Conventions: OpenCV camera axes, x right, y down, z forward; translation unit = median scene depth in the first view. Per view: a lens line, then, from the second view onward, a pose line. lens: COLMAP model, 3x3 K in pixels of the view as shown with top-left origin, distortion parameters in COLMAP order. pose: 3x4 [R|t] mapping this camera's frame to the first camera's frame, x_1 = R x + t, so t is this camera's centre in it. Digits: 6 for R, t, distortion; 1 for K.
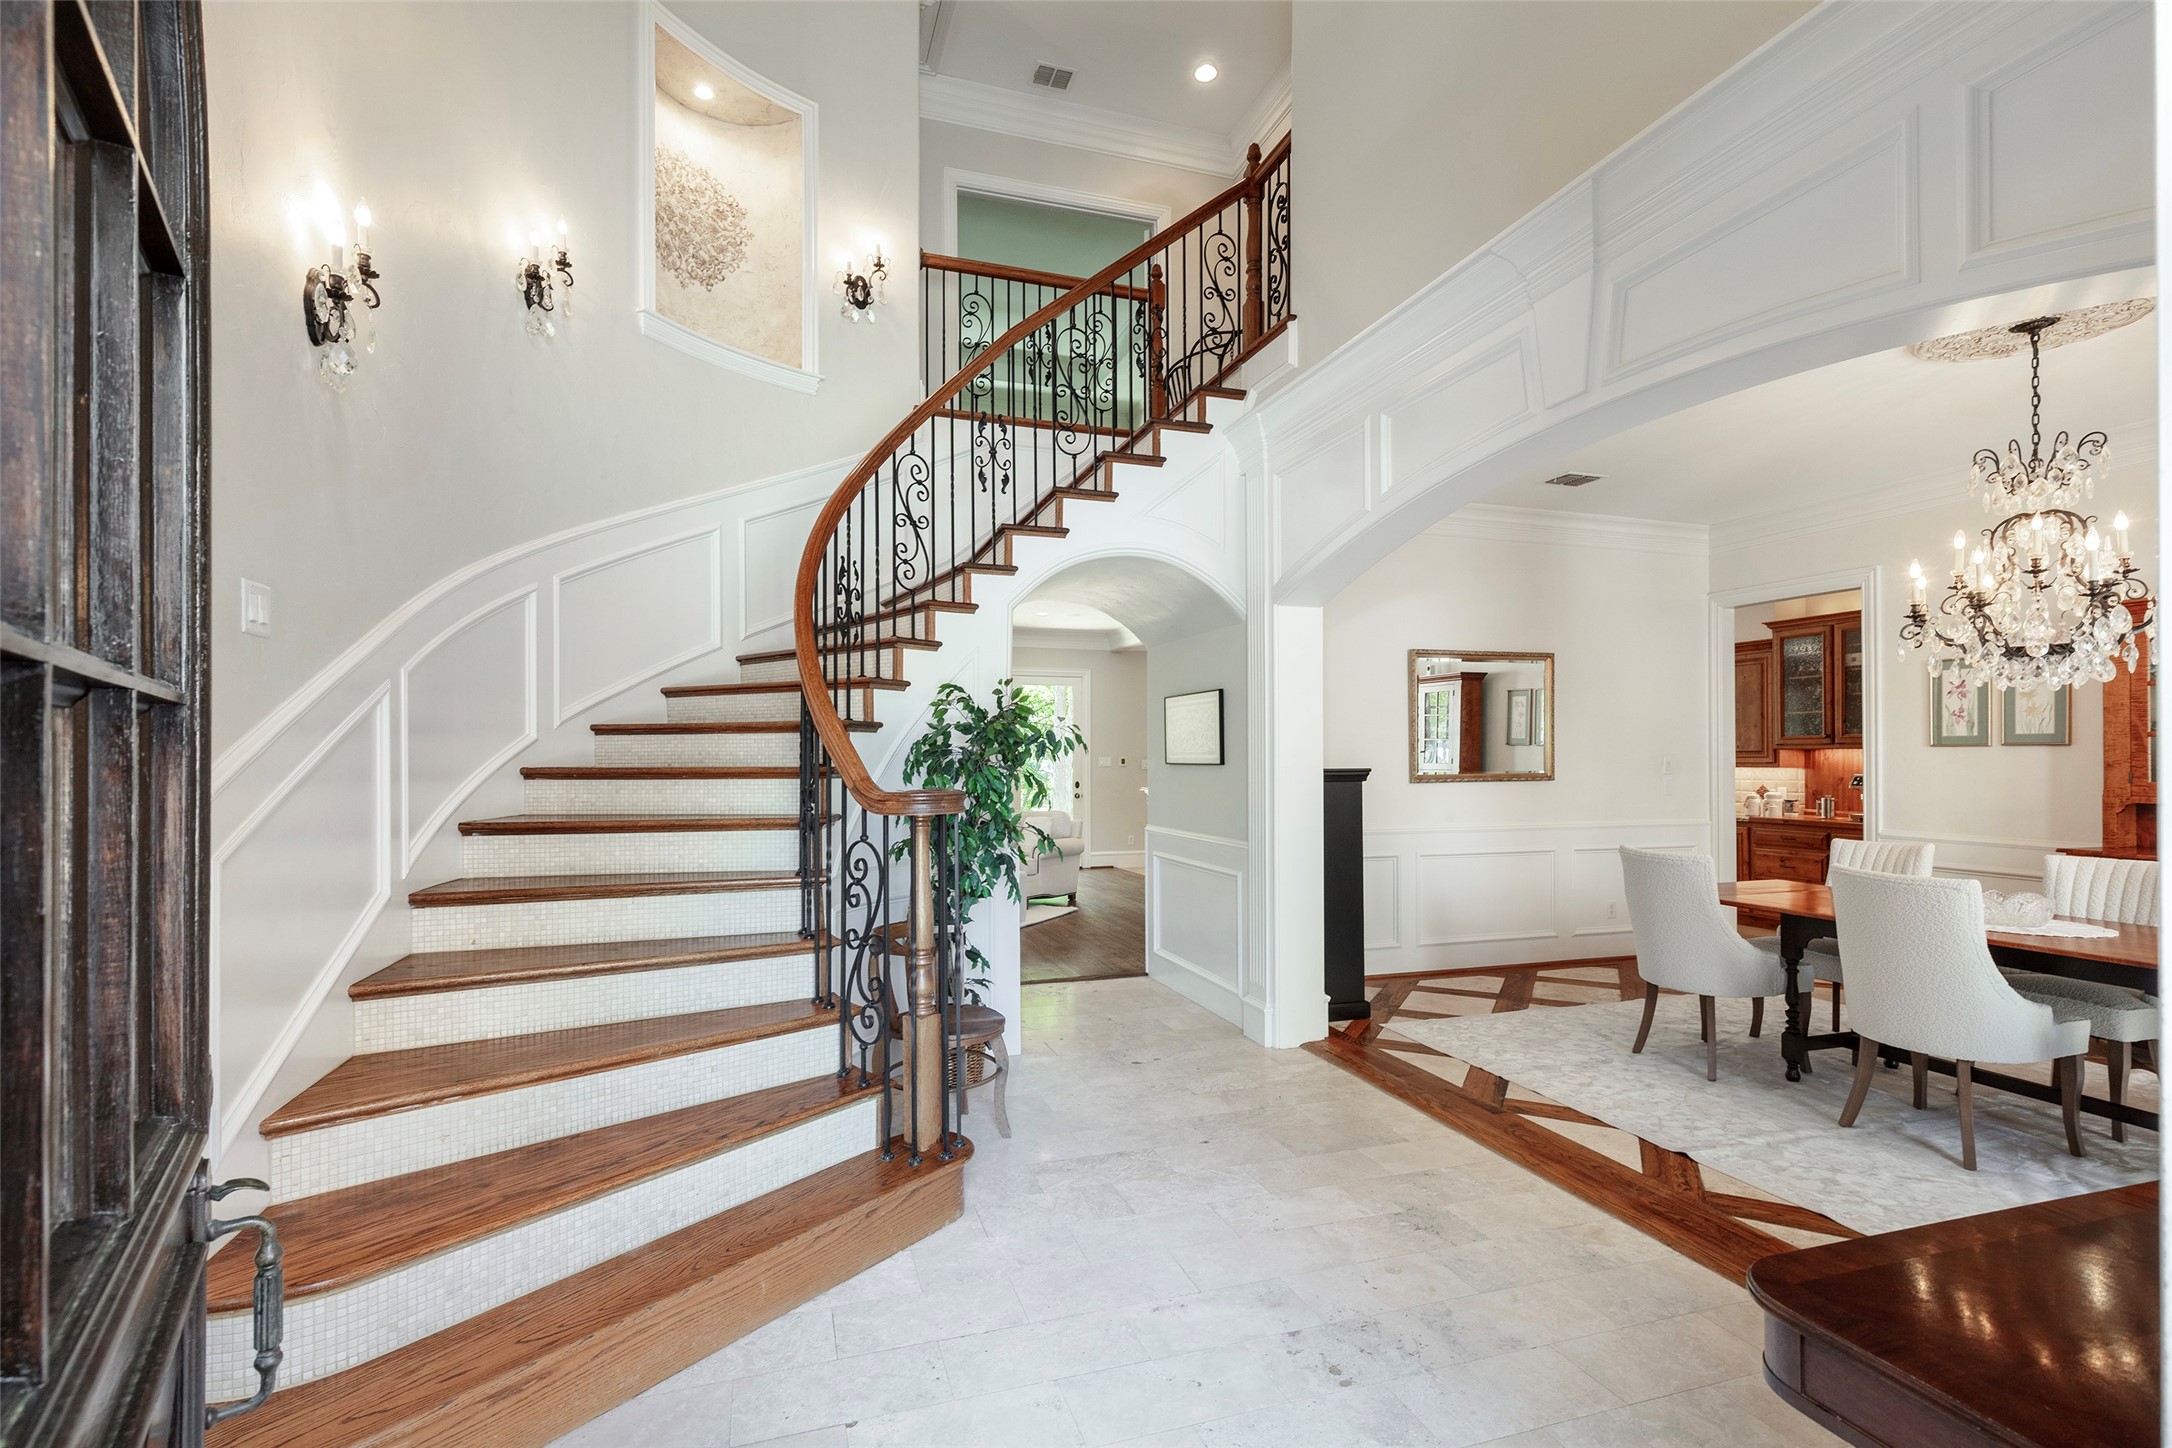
lens RADIAL K [[979.7, 0, 1087.4], [0, 979.7, 747.3], [0, 0, 1]] dist [0.015230, -0.004306]
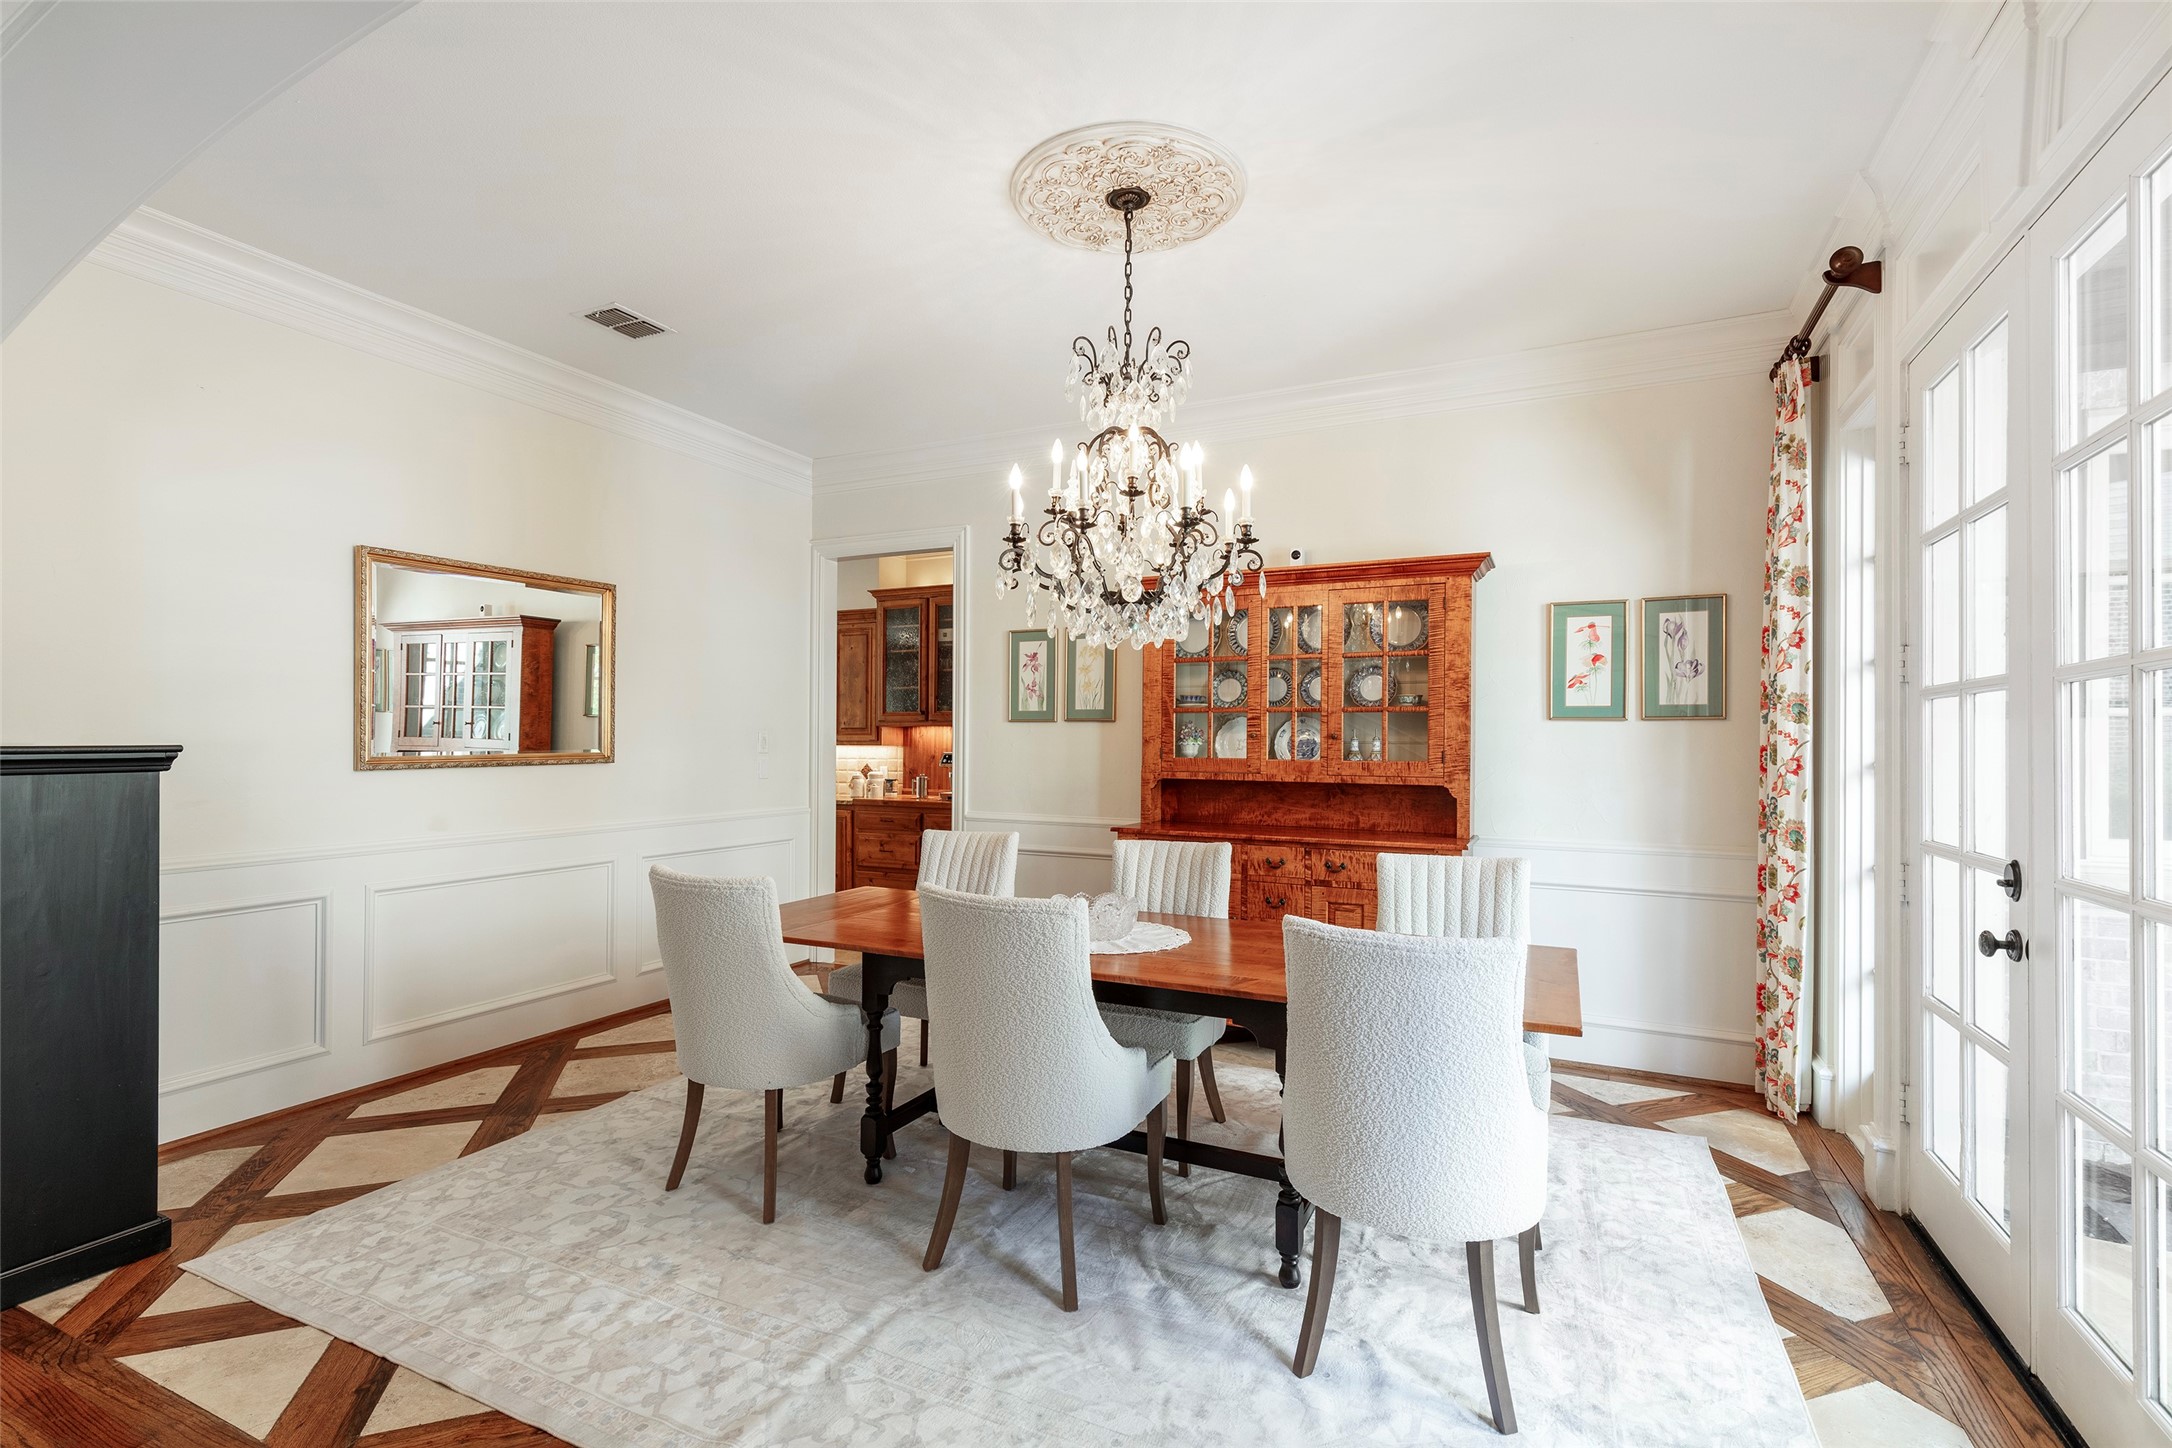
lens RADIAL K [[979.7, 0, 1084.7], [0, 979.7, 732.4], [0, 0, 1]] dist [0.015230, -0.004306]
pose [[0.692598, 0.009139, 0.721266, 0.271755], [-0.012563, 0.999921, -0.000605, 0.010655], [-0.721215, -0.008643, 0.692658, 0.357158]]
